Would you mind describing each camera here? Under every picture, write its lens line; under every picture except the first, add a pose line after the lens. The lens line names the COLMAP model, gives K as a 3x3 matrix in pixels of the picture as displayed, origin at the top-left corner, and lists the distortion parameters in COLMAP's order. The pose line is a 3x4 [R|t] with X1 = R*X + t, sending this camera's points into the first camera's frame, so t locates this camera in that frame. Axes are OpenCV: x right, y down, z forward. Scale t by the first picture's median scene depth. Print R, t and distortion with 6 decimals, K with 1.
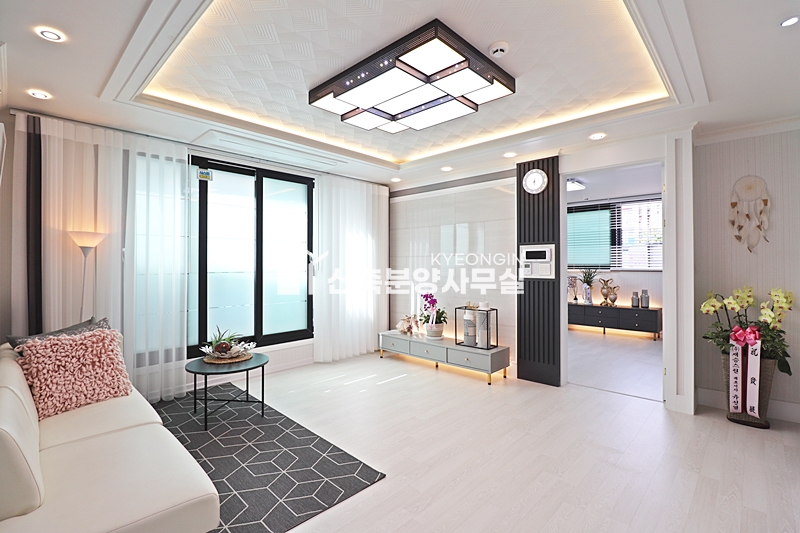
lens RADIAL K [[368.2, 0, 404.3], [0, 368.2, 264.6], [0, 0, 1]] dist [-0.015280, -0.004010]
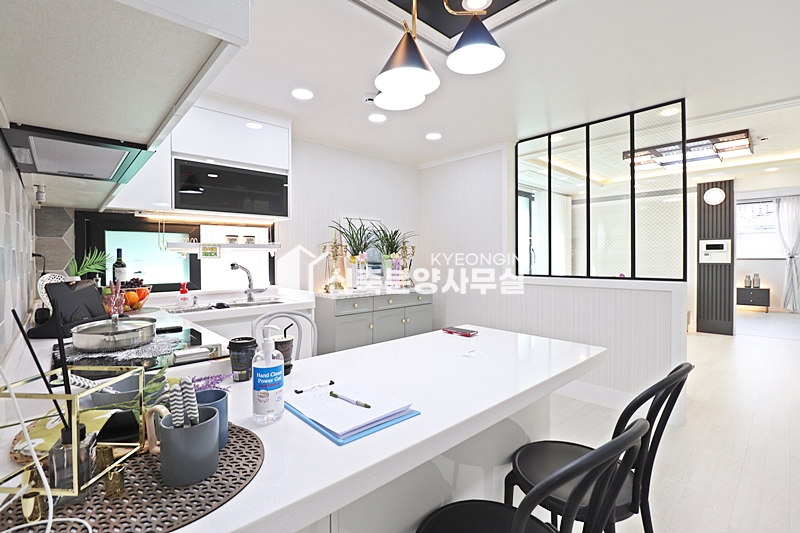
lens RADIAL K [[368.2, 0, 396.5], [0, 368.2, 265.7], [0, 0, 1]] dist [-0.015280, -0.004010]
pose [[0.999003, -0.002008, -0.044591, -0.666010], [0.003071, 0.999712, 0.023794, 0.008095], [0.044530, -0.023908, 0.998722, -0.397265]]
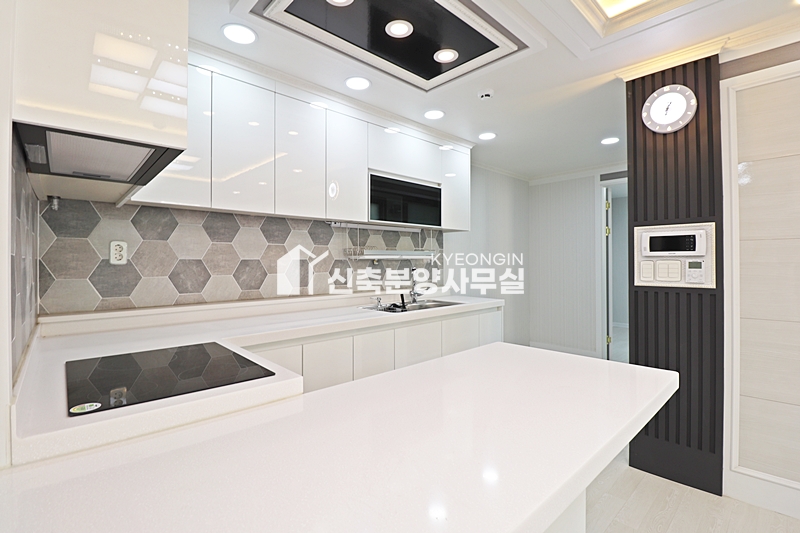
lens RADIAL K [[368.2, 0, 393.8], [0, 368.2, 256.1], [0, 0, 1]] dist [-0.015280, -0.004010]
pose [[0.996708, -0.003442, -0.080998, -0.003507], [0.003489, 0.999994, 0.000439, -0.007669], [0.080996, -0.000720, 0.996714, 0.342771]]
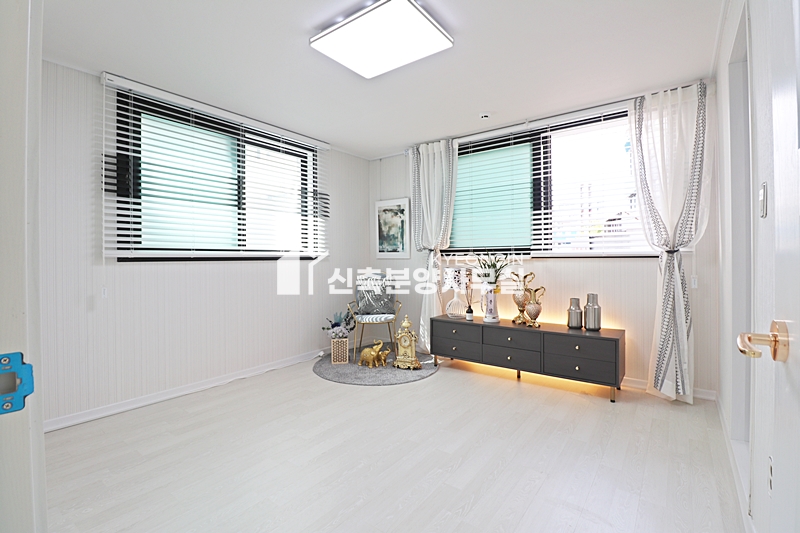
lens RADIAL K [[368.2, 0, 406.3], [0, 368.2, 261.6], [0, 0, 1]] dist [-0.015280, -0.004010]
pose [[0.992052, -0.000143, 0.125827, 0.407774], [-0.000478, 0.999988, 0.004904, 0.026105], [-0.125826, -0.004925, 0.992040, 0.637893]]
